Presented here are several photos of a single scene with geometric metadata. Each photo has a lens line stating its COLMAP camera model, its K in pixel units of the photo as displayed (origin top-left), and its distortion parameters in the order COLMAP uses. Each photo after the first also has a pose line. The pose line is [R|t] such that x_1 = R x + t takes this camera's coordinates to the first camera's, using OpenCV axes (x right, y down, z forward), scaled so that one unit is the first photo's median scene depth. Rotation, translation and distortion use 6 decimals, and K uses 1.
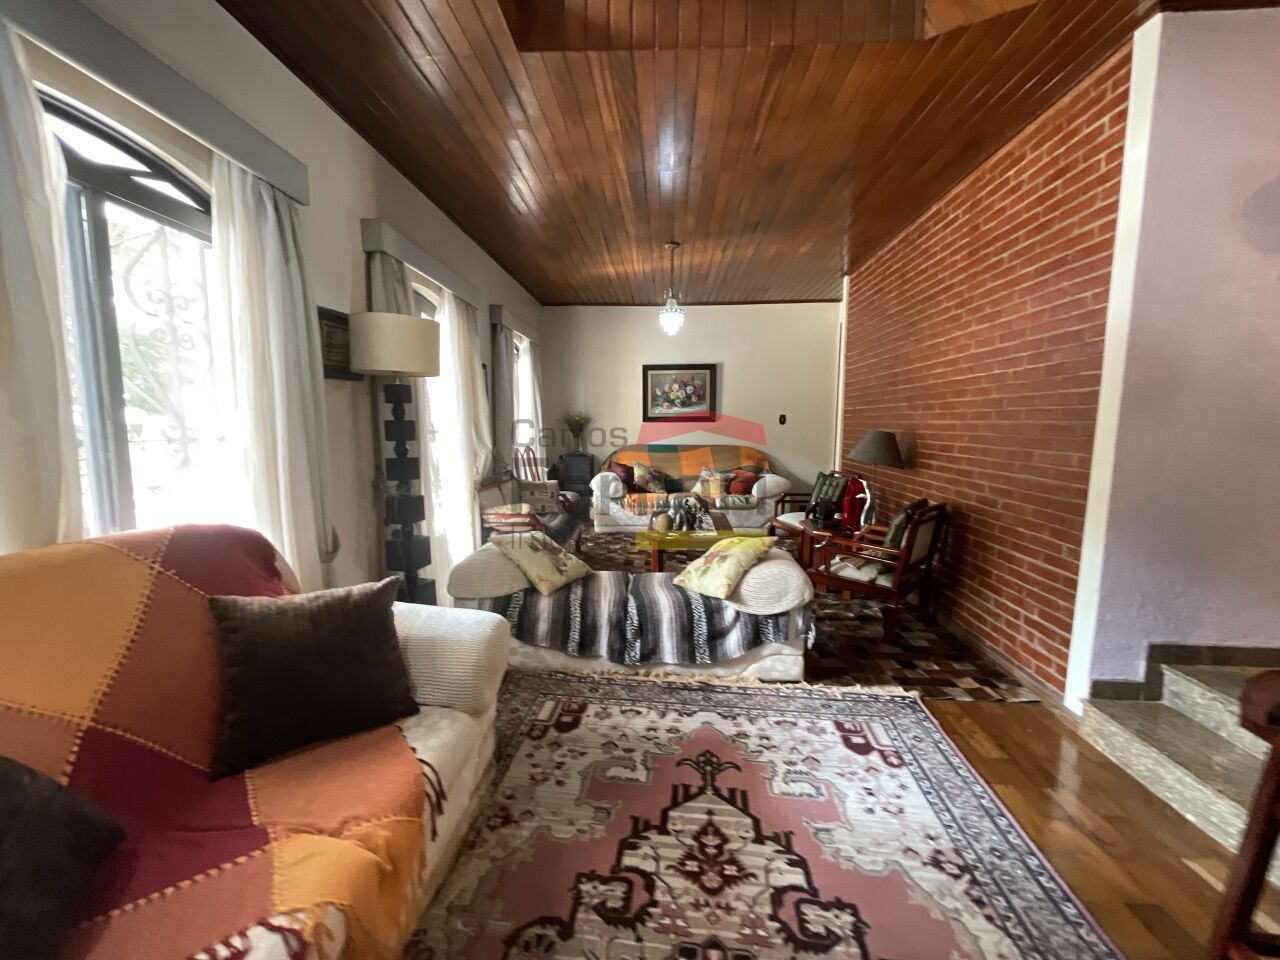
lens RADIAL K [[518.7, 0, 640.5], [0, 518.7, 480.3], [0, 0, 1]] dist [-0.002021, 0.000500]
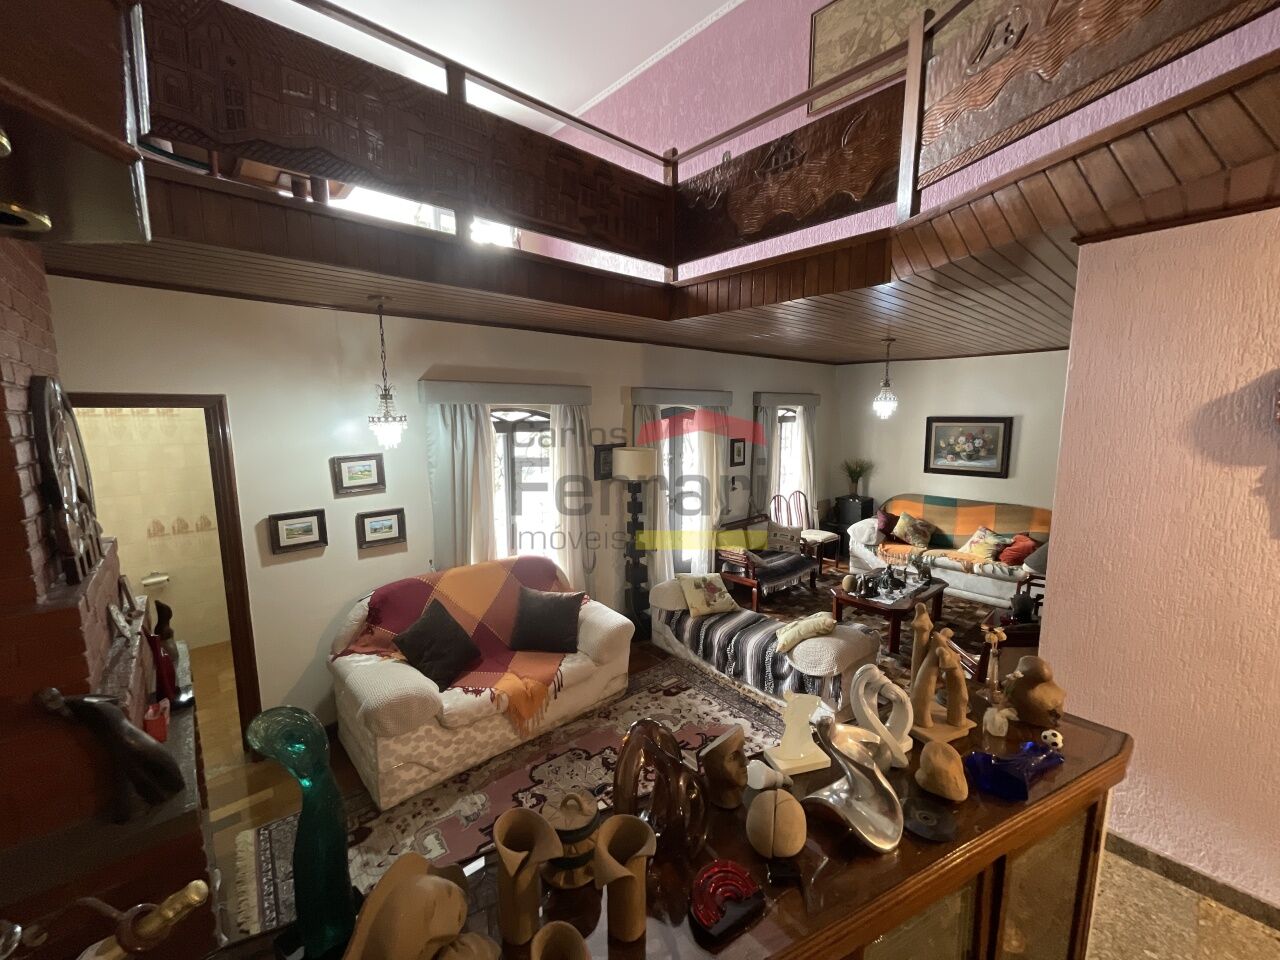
lens RADIAL K [[518.7, 0, 644.7], [0, 518.7, 480.1], [0, 0, 1]] dist [-0.002021, 0.000500]
pose [[0.717154, 0.087020, -0.691460, 0.843137], [-0.070341, 0.996145, 0.052411, -0.298495], [0.693355, 0.011051, 0.720511, -0.303708]]
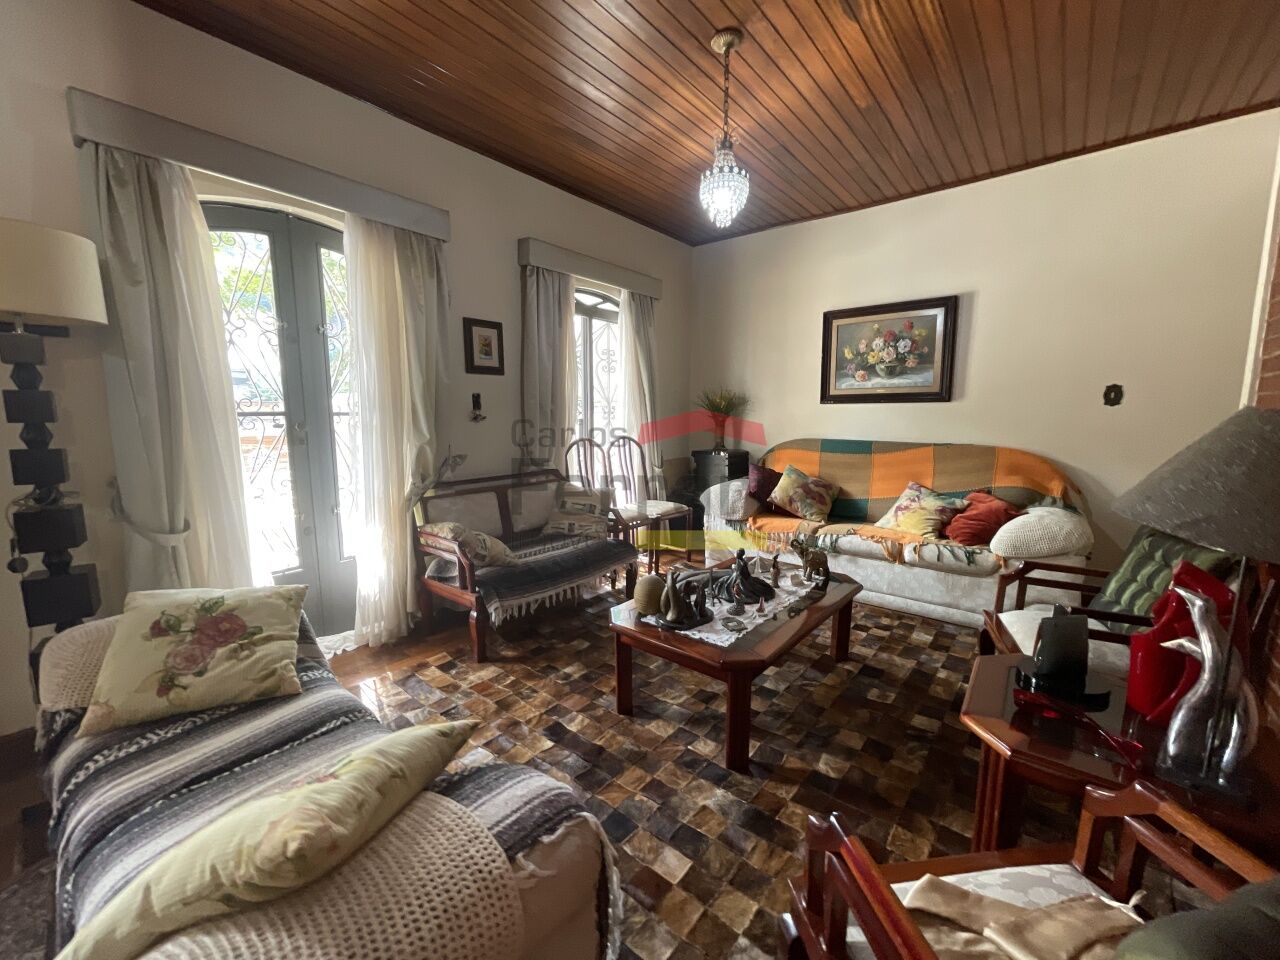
lens RADIAL K [[518.7, 0, 640.9], [0, 518.7, 482.0], [0, 0, 1]] dist [-0.002021, 0.000500]
pose [[0.806274, 0.077362, -0.586462, 0.548707], [-0.063917, 0.997000, 0.043643, -0.080838], [0.588079, 0.002297, 0.808800, 0.954590]]
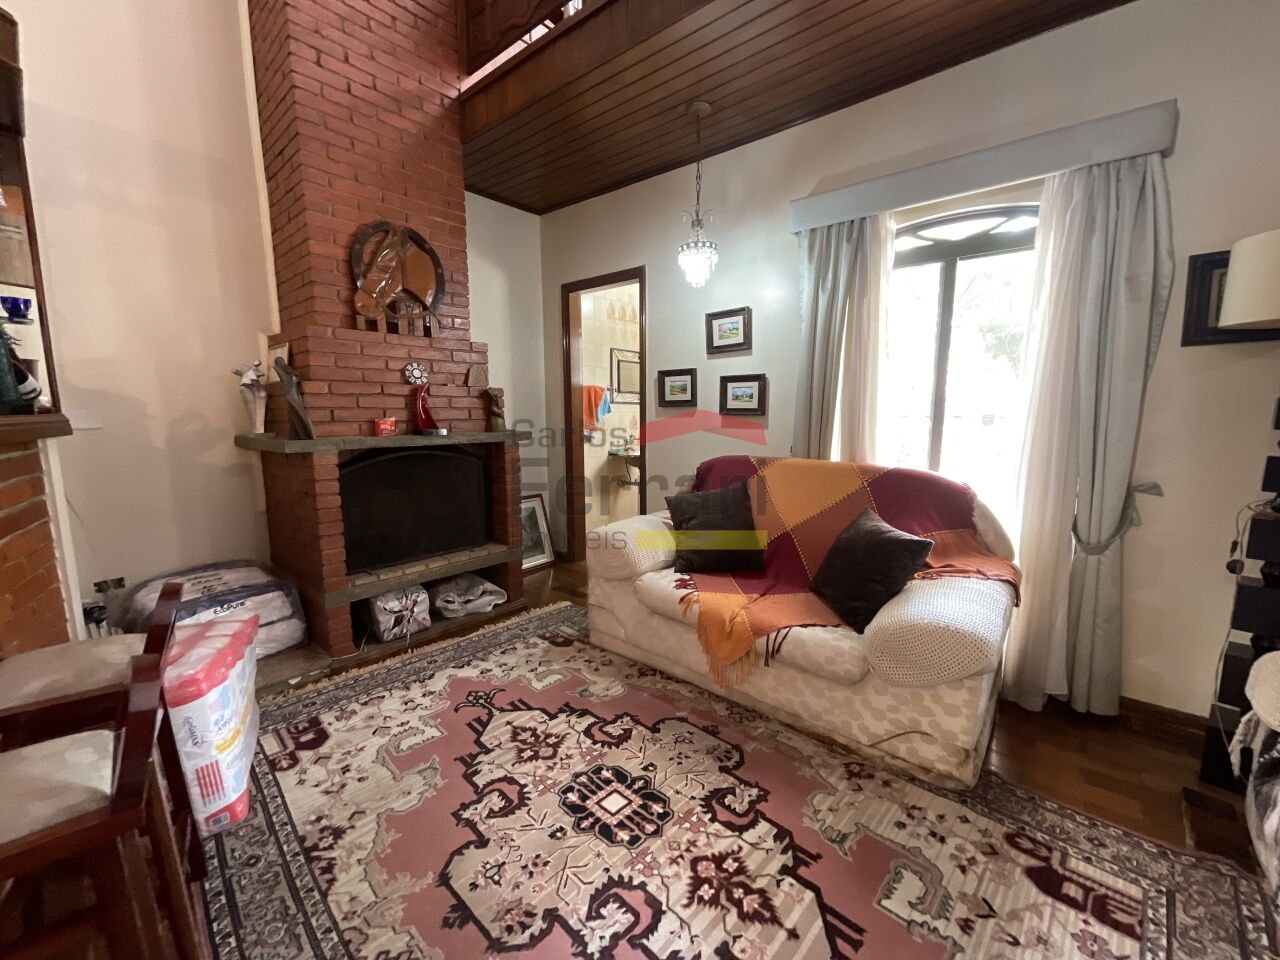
lens RADIAL K [[518.7, 0, 644.9], [0, 518.7, 484.7], [0, 0, 1]] dist [-0.002021, 0.000500]
pose [[-0.599162, 0.114497, -0.792398, 0.523581], [-0.085287, 0.974962, 0.205364, -0.074771], [0.796072, 0.190627, -0.574396, 0.774269]]
